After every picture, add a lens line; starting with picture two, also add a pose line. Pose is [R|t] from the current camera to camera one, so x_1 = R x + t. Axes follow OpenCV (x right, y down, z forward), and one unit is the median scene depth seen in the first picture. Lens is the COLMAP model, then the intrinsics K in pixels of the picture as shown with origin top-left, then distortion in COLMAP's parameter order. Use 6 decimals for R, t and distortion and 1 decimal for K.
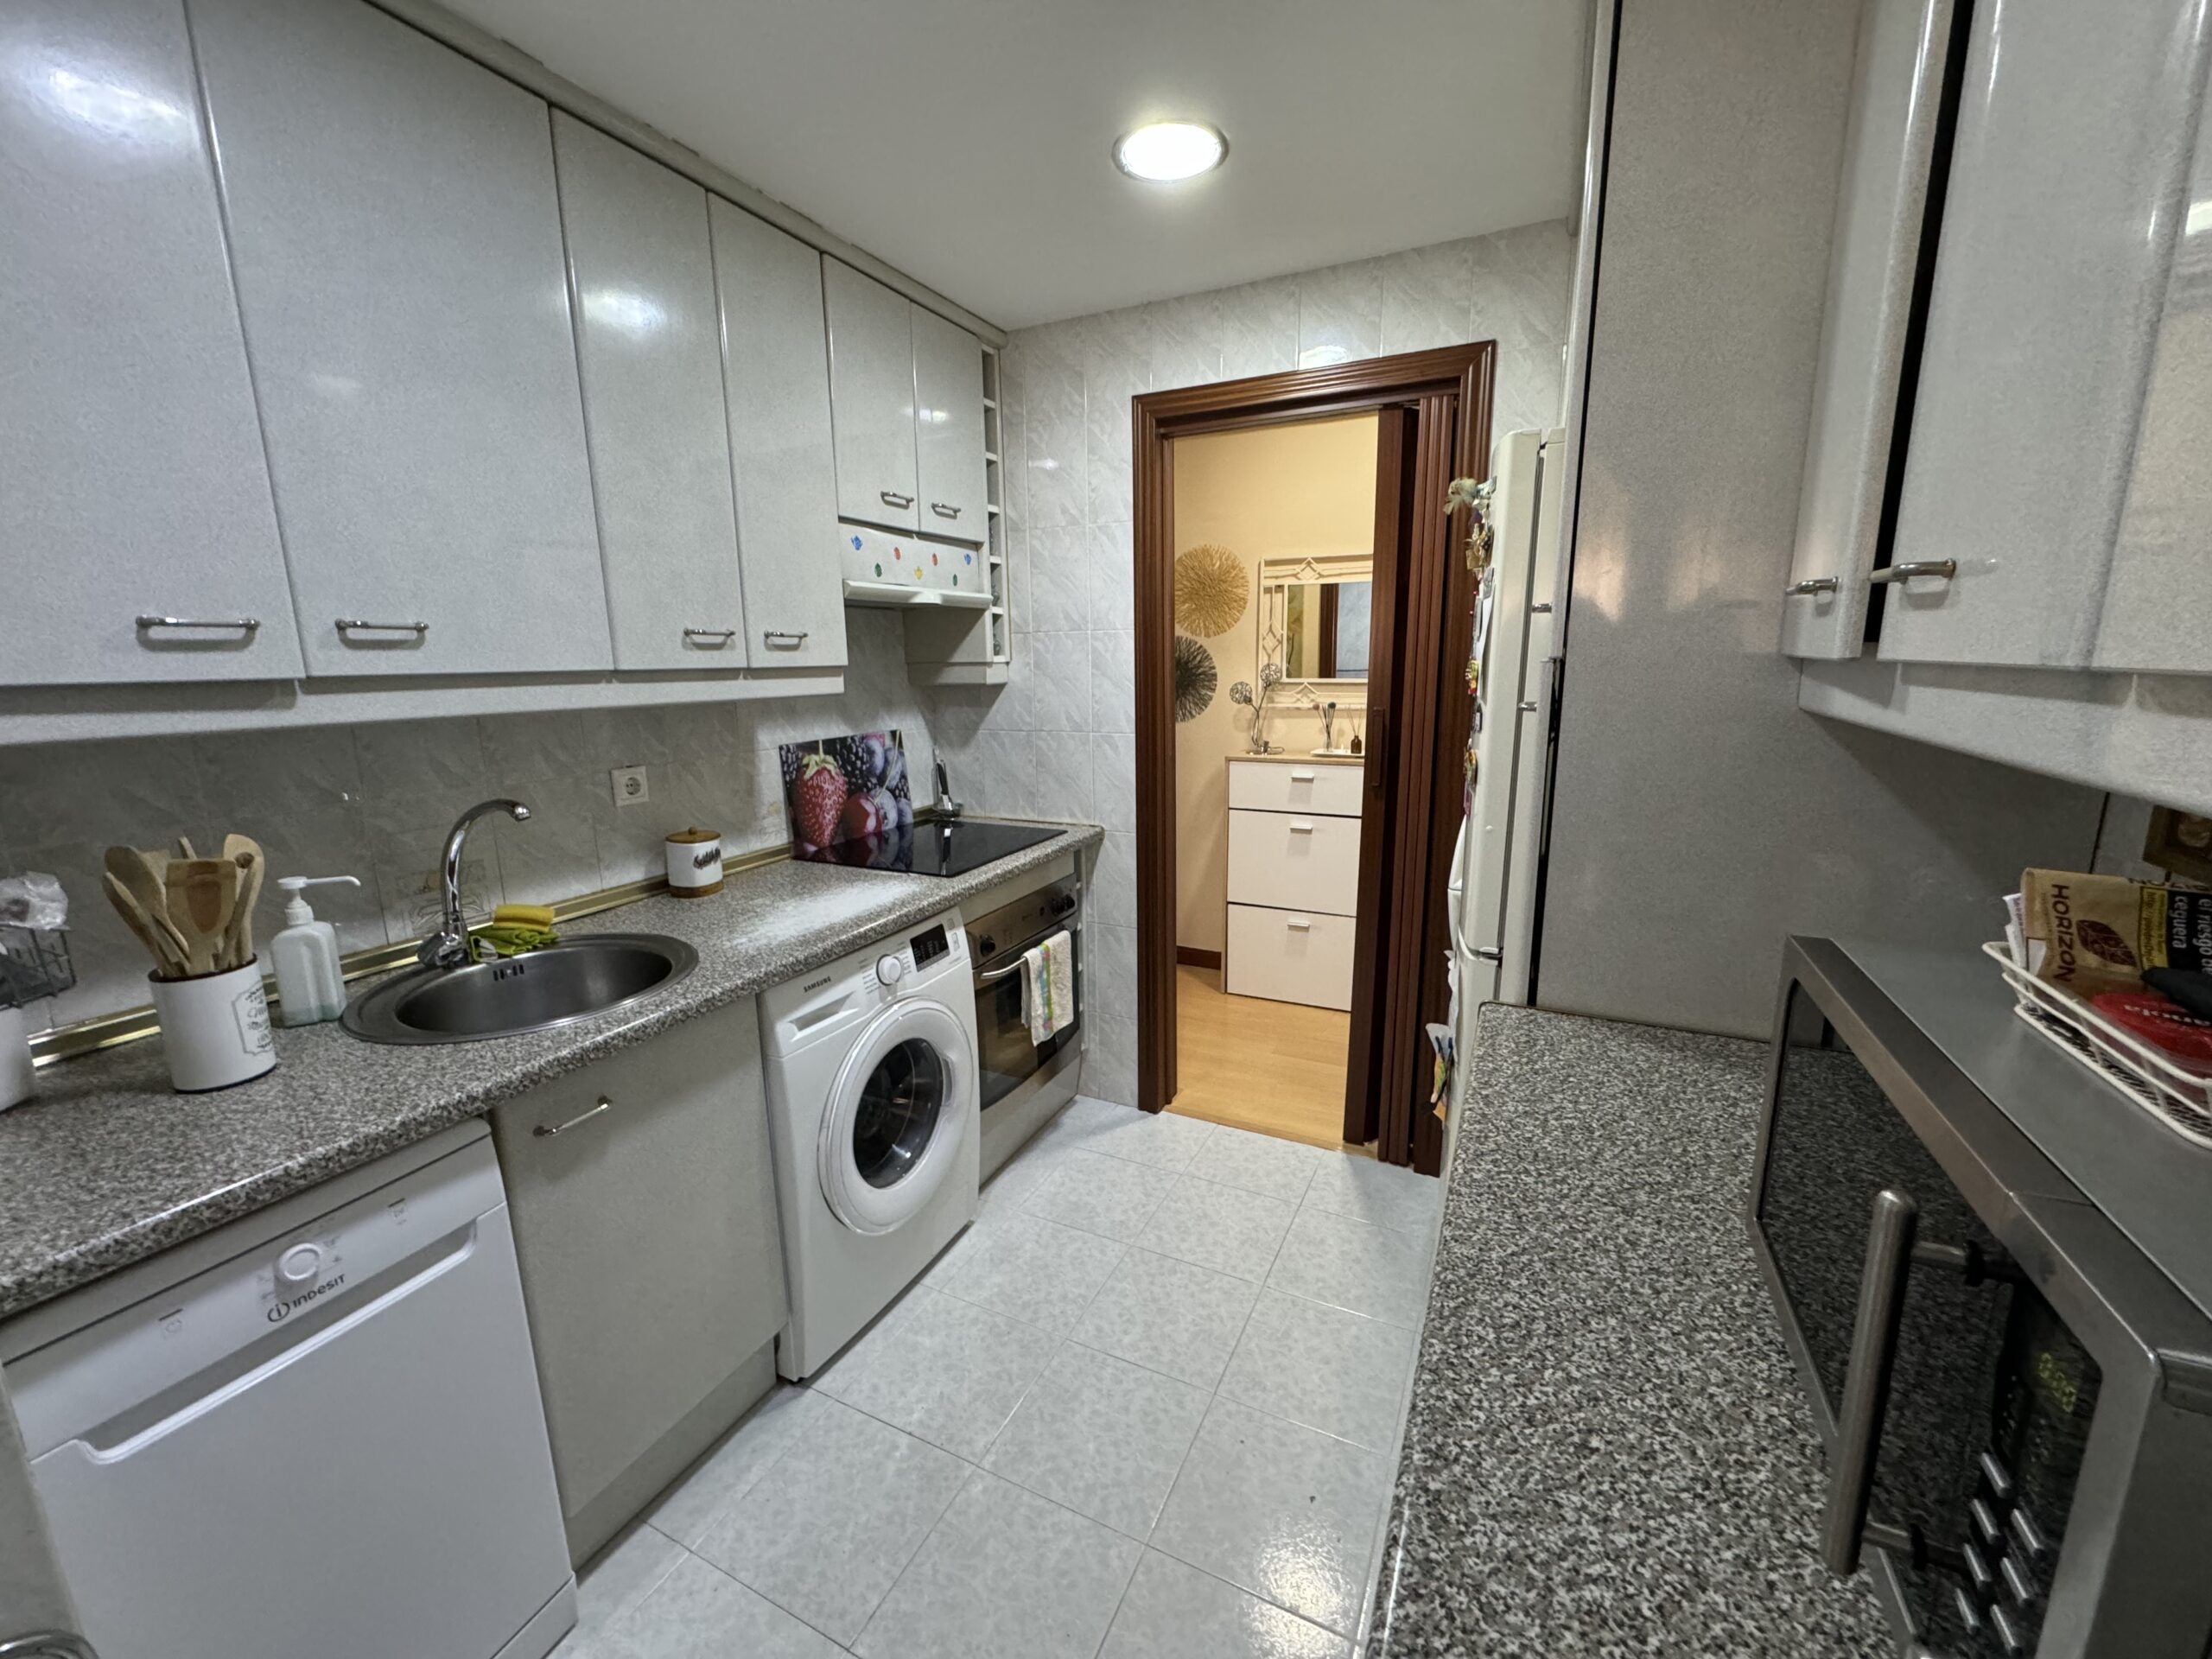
lens RADIAL K [[885.1, 0, 1106.3], [0, 885.1, 831.4], [0, 0, 1]] dist [-0.001634, 0.000554]
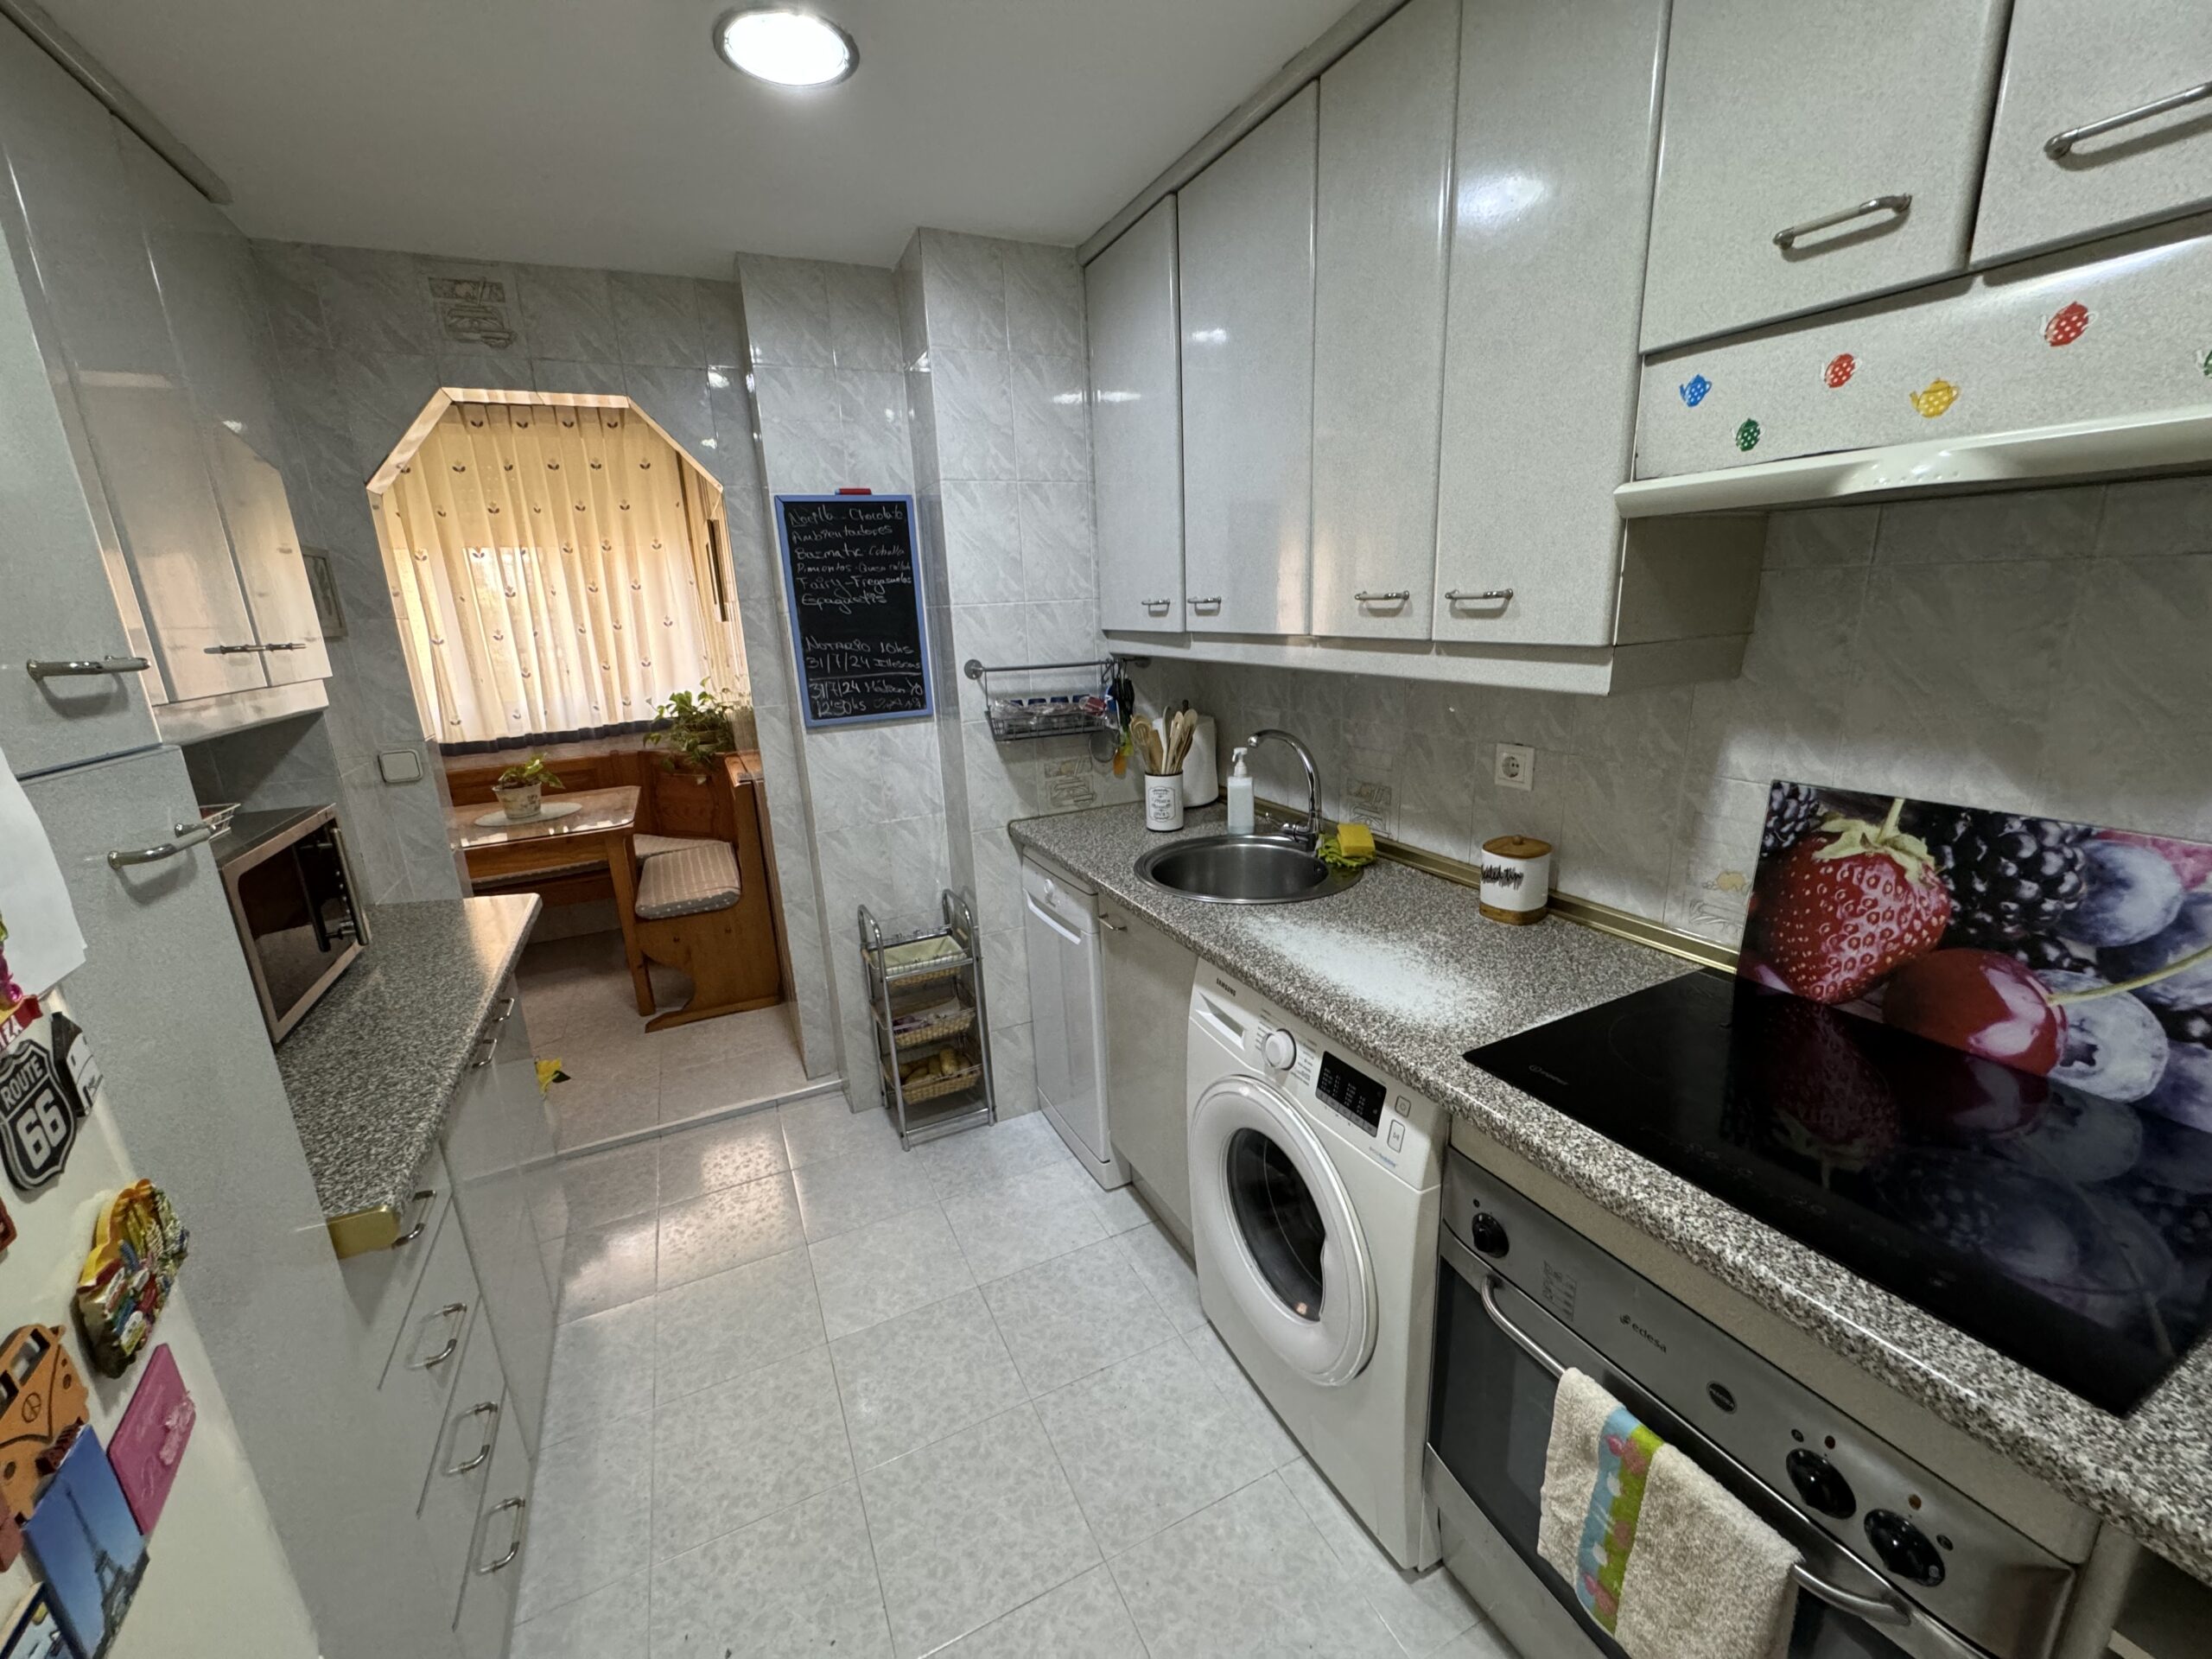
lens RADIAL K [[885.1, 0, 1104.0], [0, 885.1, 833.0], [0, 0, 1]] dist [-0.001634, 0.000554]
pose [[-0.618985, 0.242146, -0.747144, 0.293028], [-0.102969, 0.918057, 0.382844, -0.228021], [0.778624, 0.313907, -0.543330, 0.964569]]
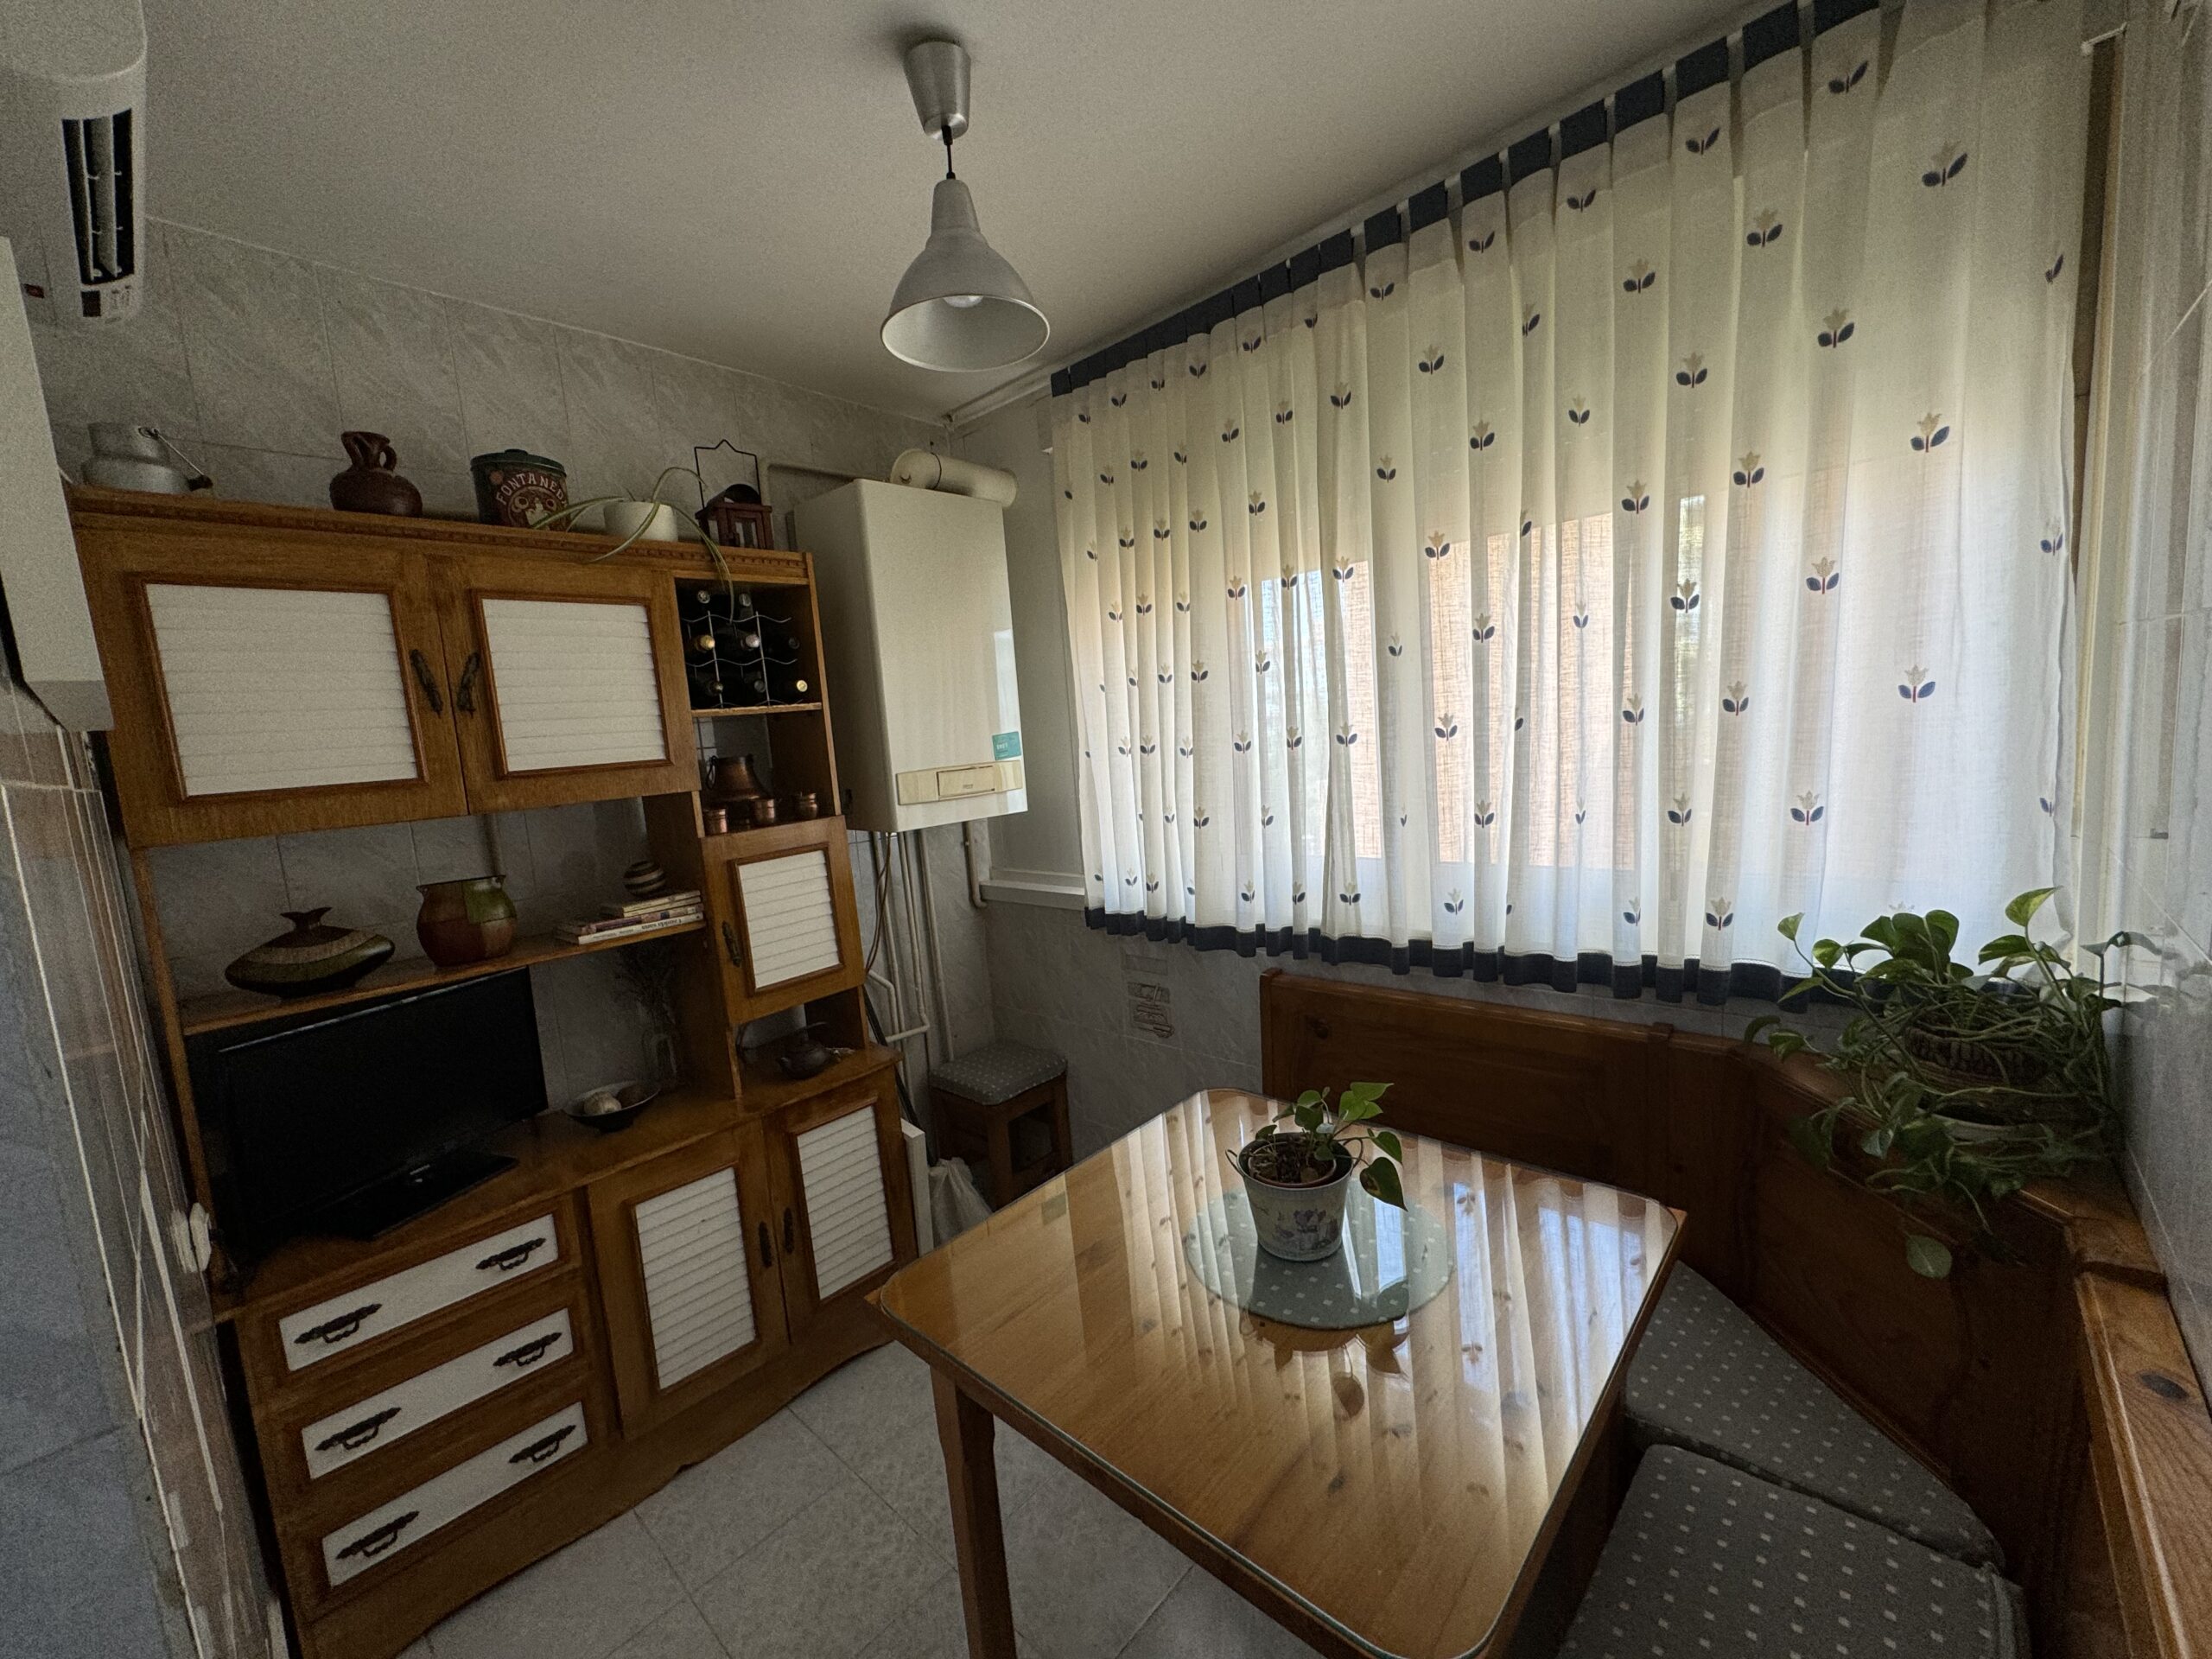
lens RADIAL K [[885.1, 0, 1105.3], [0, 885.1, 829.8], [0, 0, 1]] dist [-0.001634, 0.000554]
pose [[-0.953873, 0.052897, 0.295513, -0.247019], [0.144325, 0.943941, 0.296894, -0.007485], [-0.263242, 0.325849, -0.908034, -0.106737]]
